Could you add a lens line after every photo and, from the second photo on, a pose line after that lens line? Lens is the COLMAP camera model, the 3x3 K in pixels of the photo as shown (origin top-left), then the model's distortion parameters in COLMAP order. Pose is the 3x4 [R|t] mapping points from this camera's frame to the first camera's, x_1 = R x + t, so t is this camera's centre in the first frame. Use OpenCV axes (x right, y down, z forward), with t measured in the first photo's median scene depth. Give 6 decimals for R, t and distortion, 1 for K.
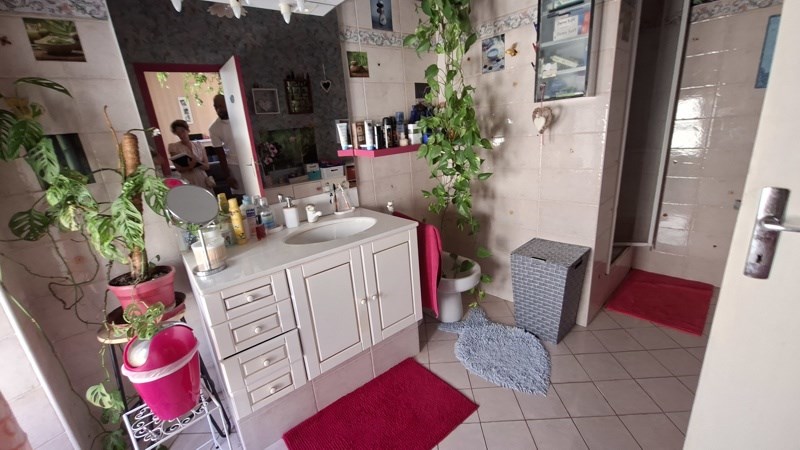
lens RADIAL K [[322.4, 0, 400.0], [0, 322.4, 225.0], [0, 0, 1]] dist [-0.001186, -0.000329]
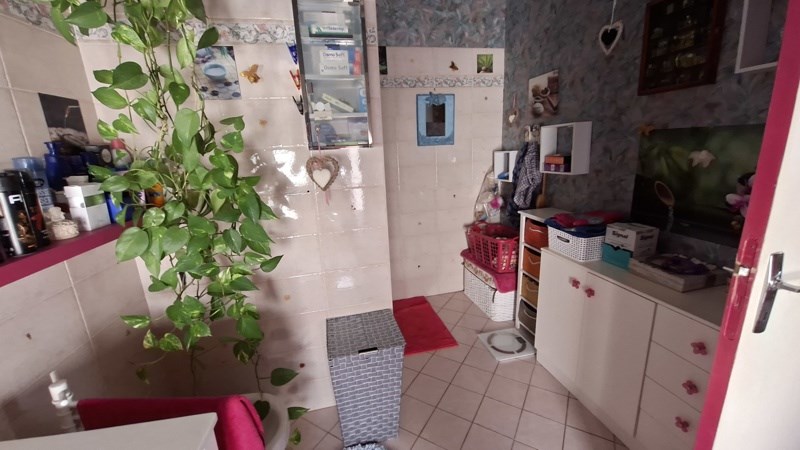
lens RADIAL K [[322.4, 0, 400.0], [0, 322.4, 225.0], [0, 0, 1]] dist [-0.001186, -0.000329]
pose [[0.508458, -0.155232, 0.846979, -0.120530], [0.254010, 0.966886, 0.024721, -0.169646], [-0.822769, 0.202571, 0.531052, 0.444114]]
